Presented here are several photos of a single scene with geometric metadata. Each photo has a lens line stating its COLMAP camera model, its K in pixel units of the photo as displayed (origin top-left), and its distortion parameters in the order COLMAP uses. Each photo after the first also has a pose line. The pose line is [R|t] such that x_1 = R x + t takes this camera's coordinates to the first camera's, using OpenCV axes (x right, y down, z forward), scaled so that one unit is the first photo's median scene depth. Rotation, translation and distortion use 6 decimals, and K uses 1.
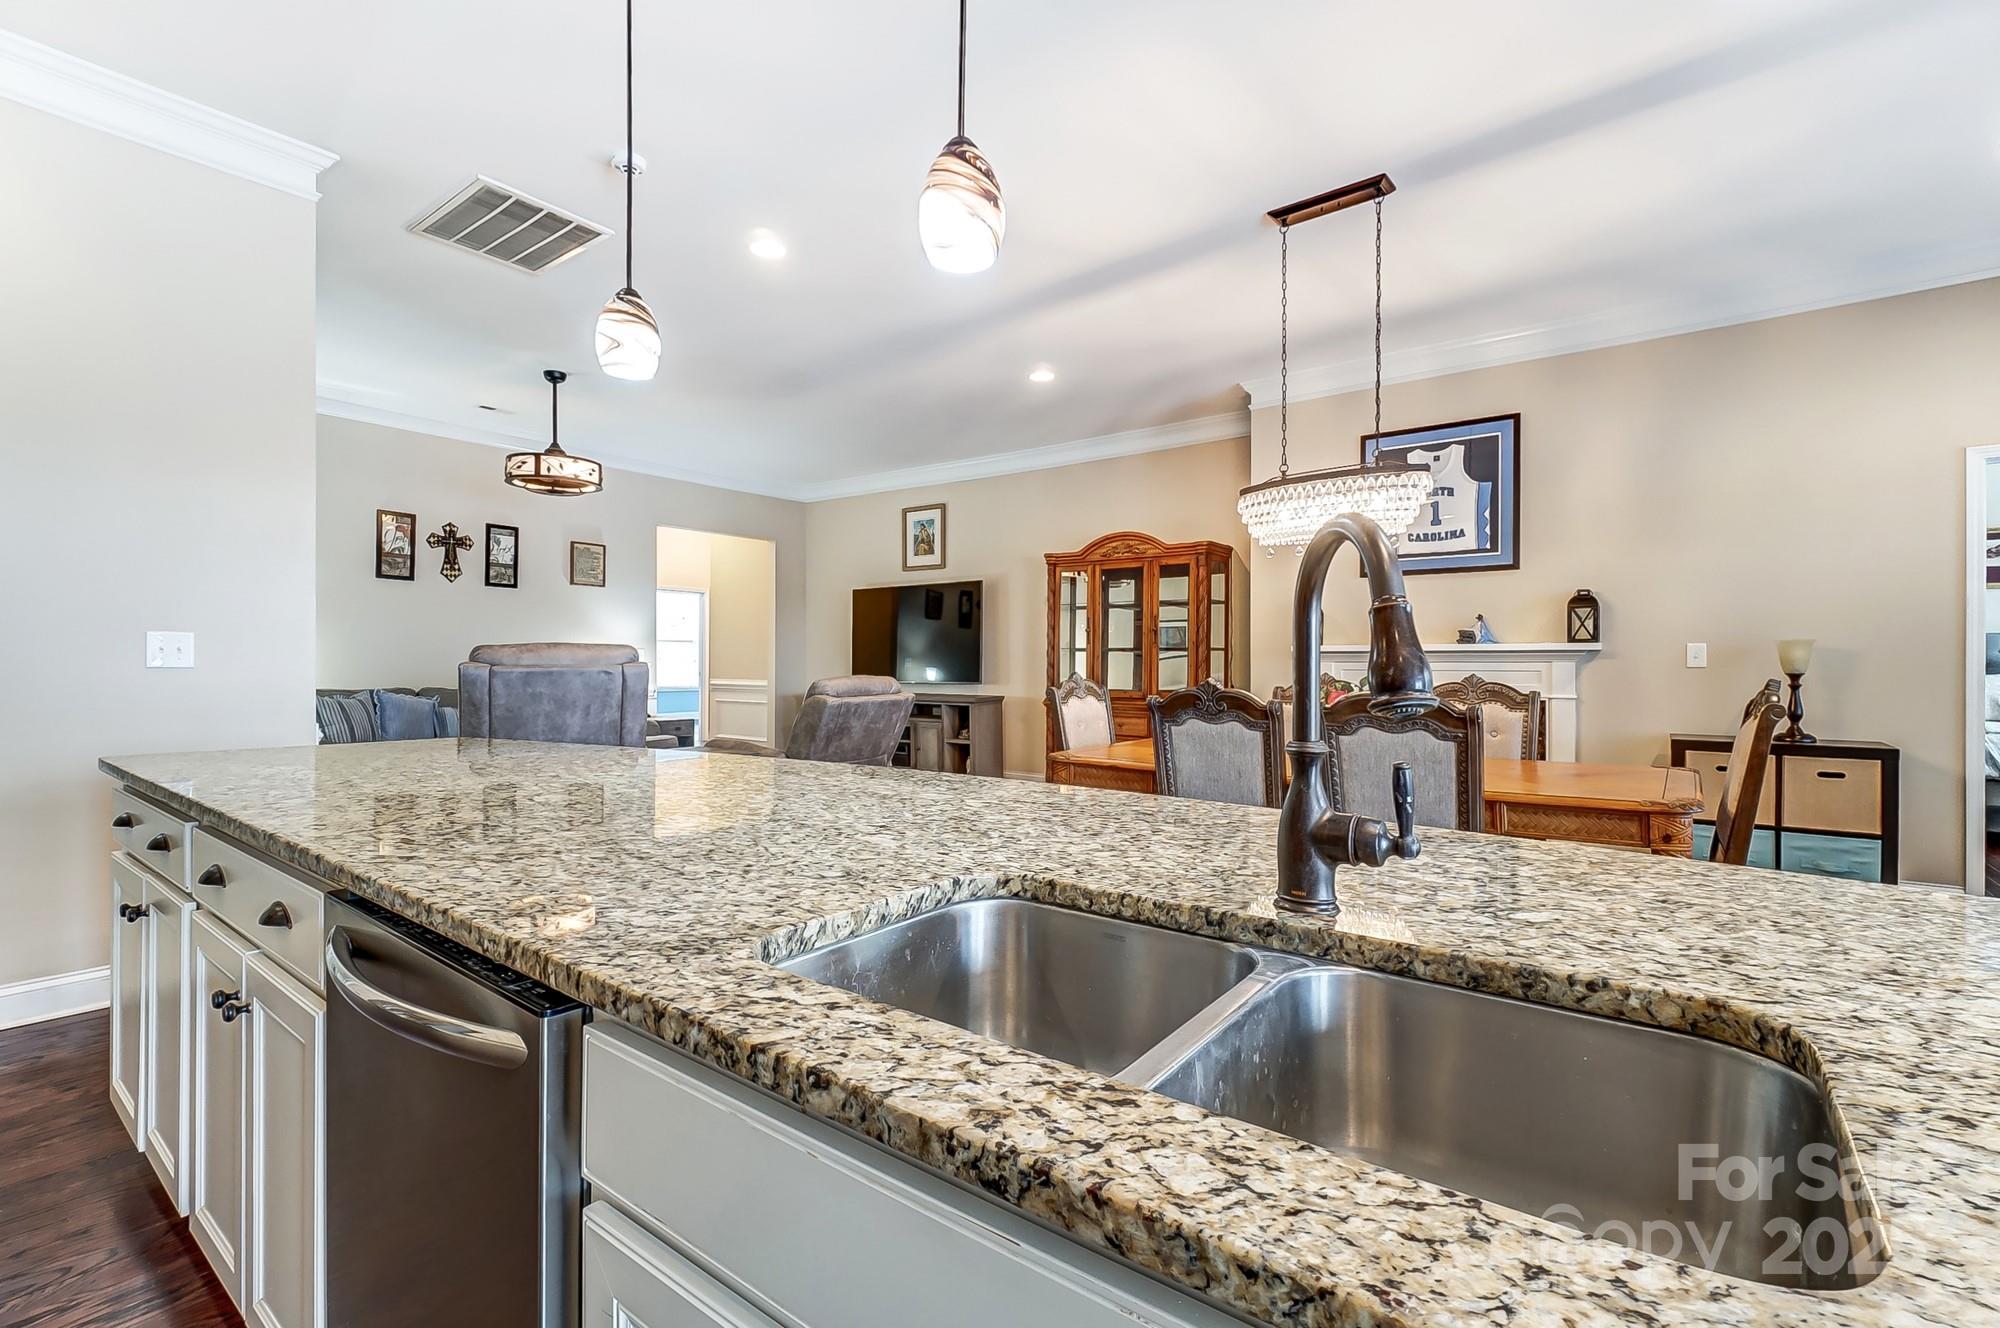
lens RADIAL K [[896.1, 0, 1008.1], [0, 896.1, 671.3], [0, 0, 1]] dist [-0.012201, -0.000852]
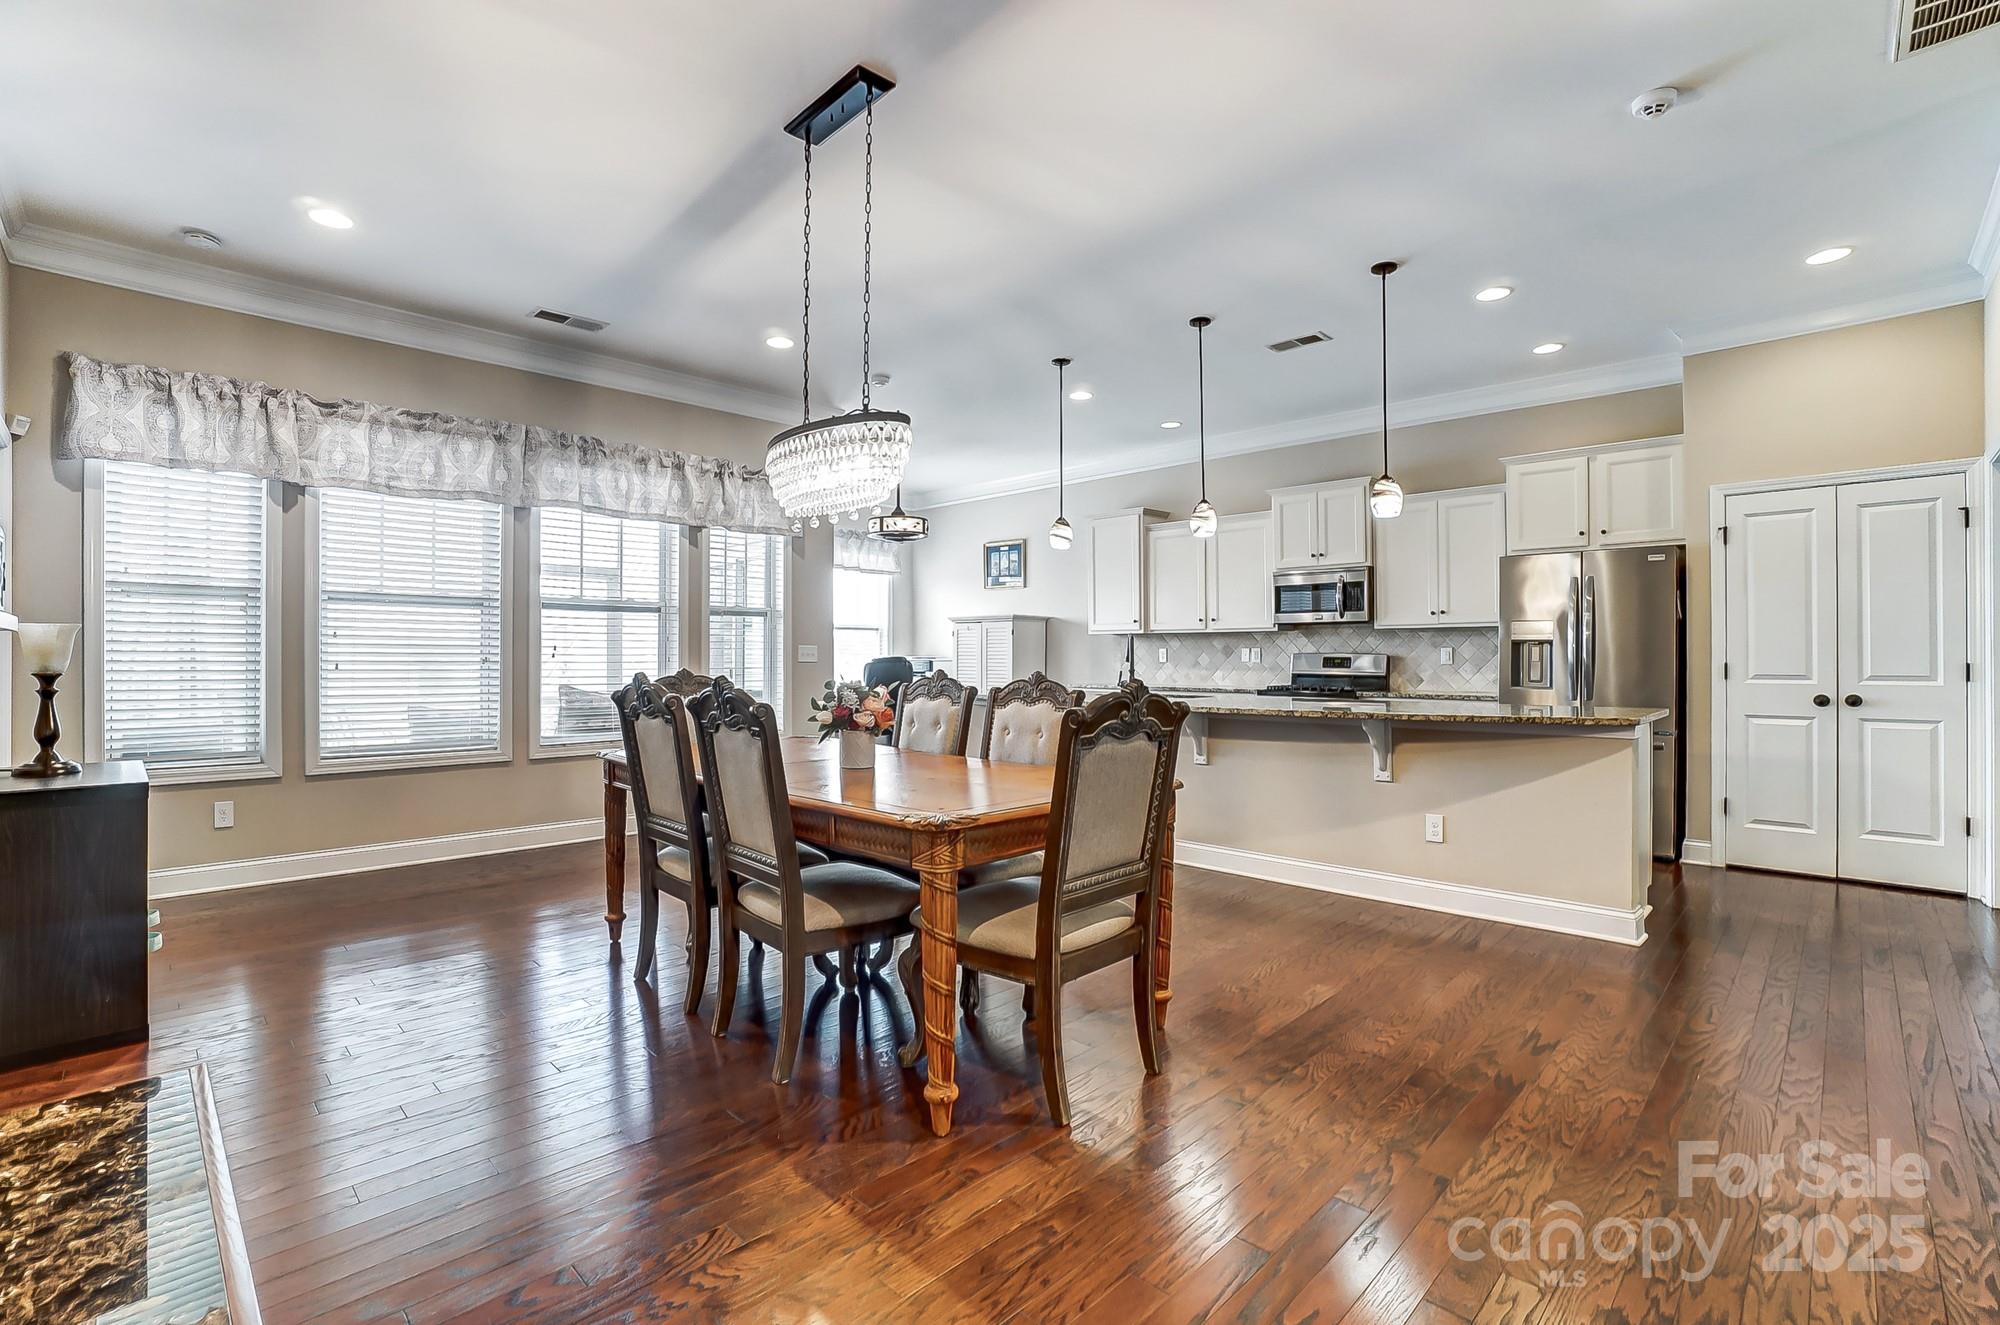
lens RADIAL K [[909.6, 0, 973.1], [0, 909.6, 650.6], [0, 0, 1]] dist [-0.057175, 0.027411]
pose [[-0.989791, -0.001224, 0.142518, 0.104518], [-0.000703, 0.999993, 0.003704, -0.017741], [-0.142521, 0.003566, -0.989785, 1.561428]]
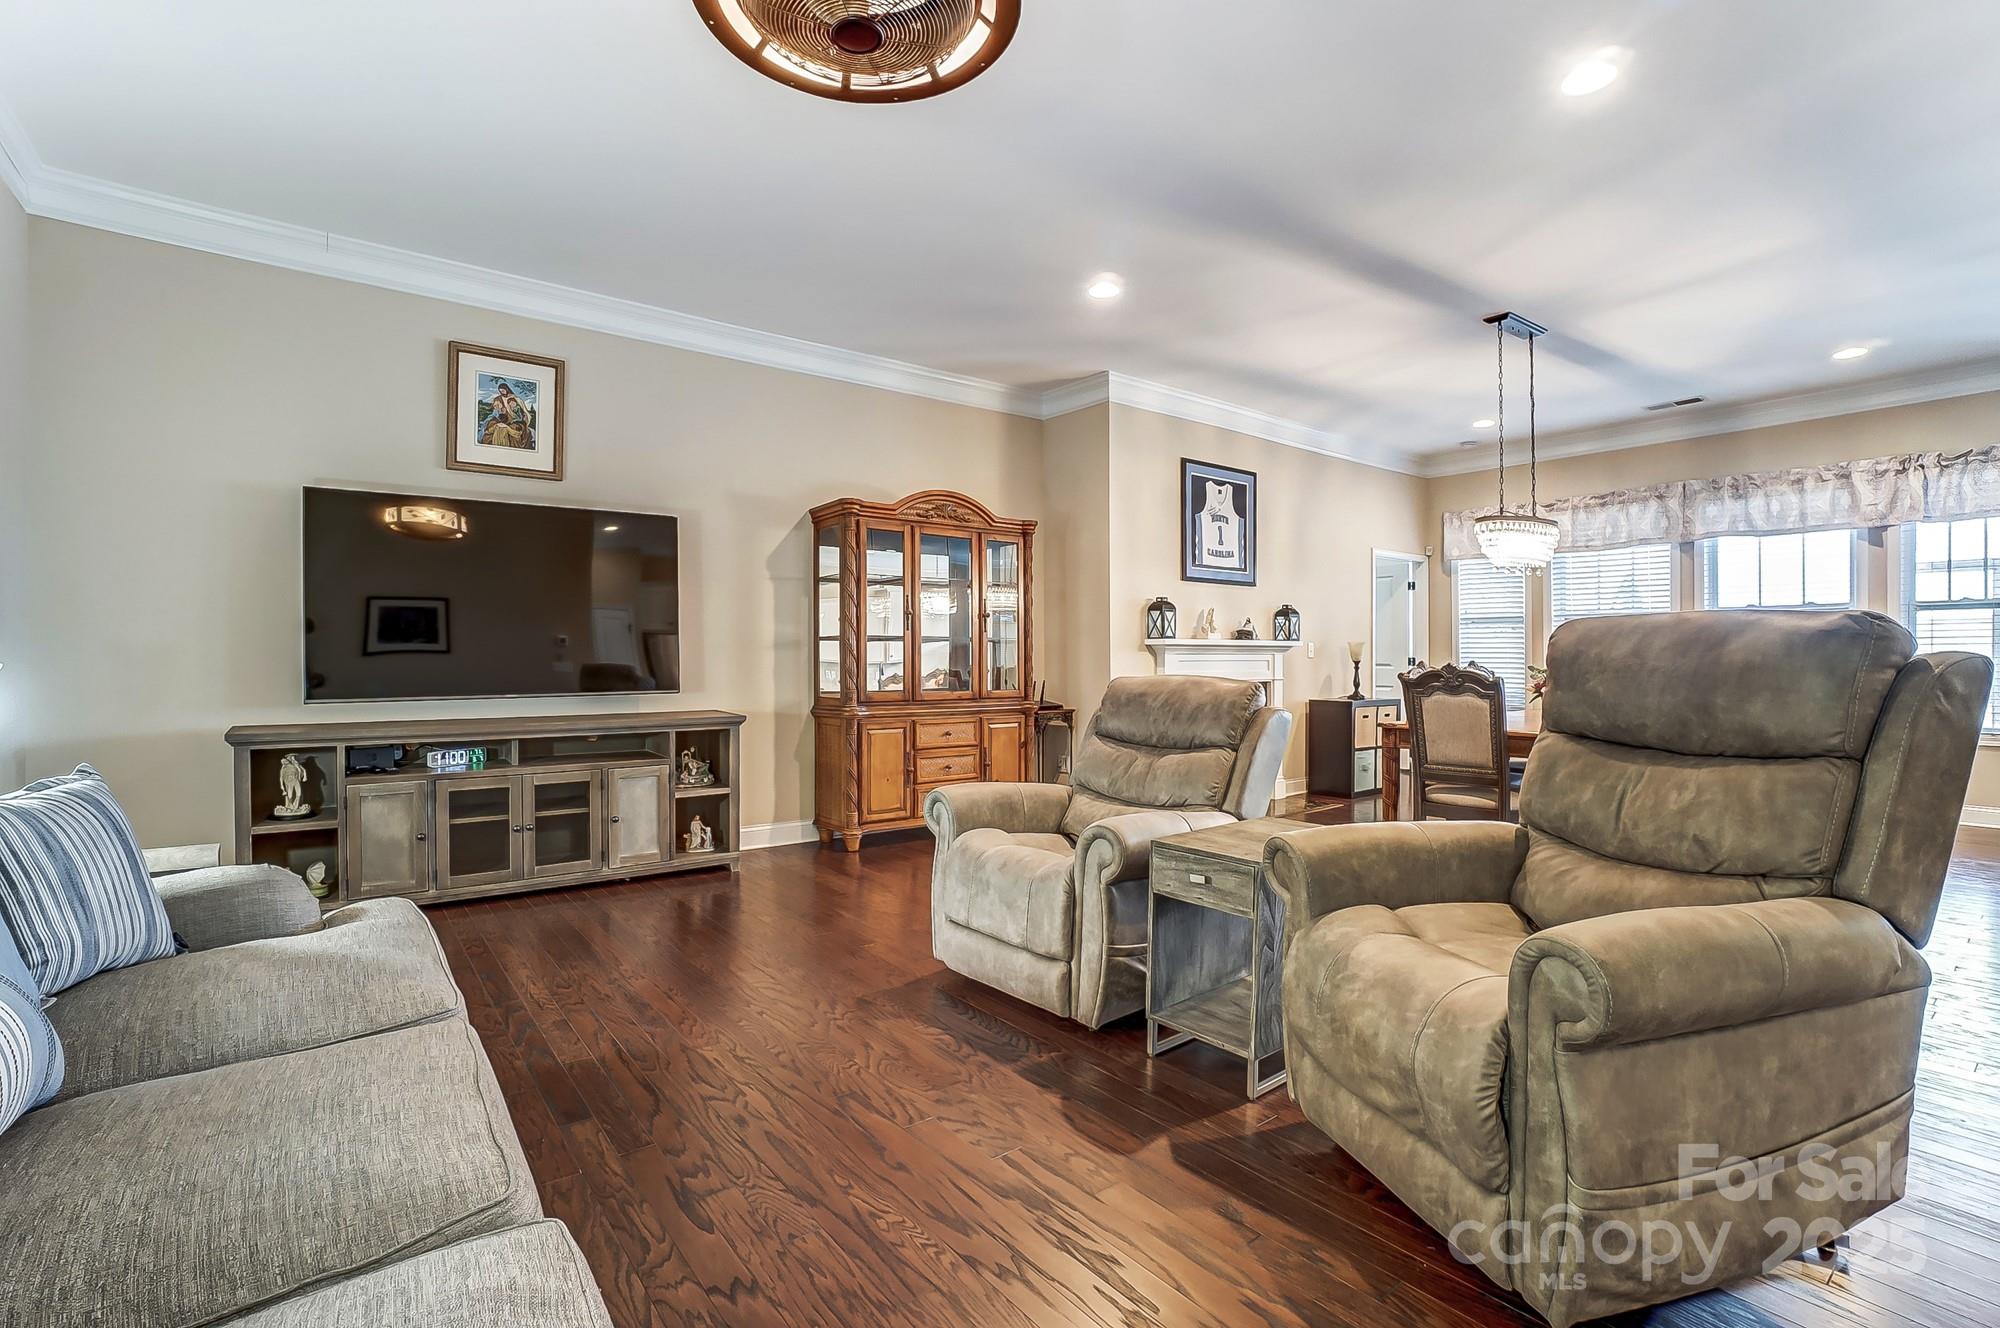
lens RADIAL K [[888.7, 0, 968.2], [0, 888.7, 673.6], [0, 0, 1]] dist [-0.054008, 0.000037]
pose [[0.283604, -0.017841, 0.958775, -1.024047], [0.014330, 0.999794, 0.014365, -0.007915], [-0.958834, 0.009665, 0.283801, 1.250131]]
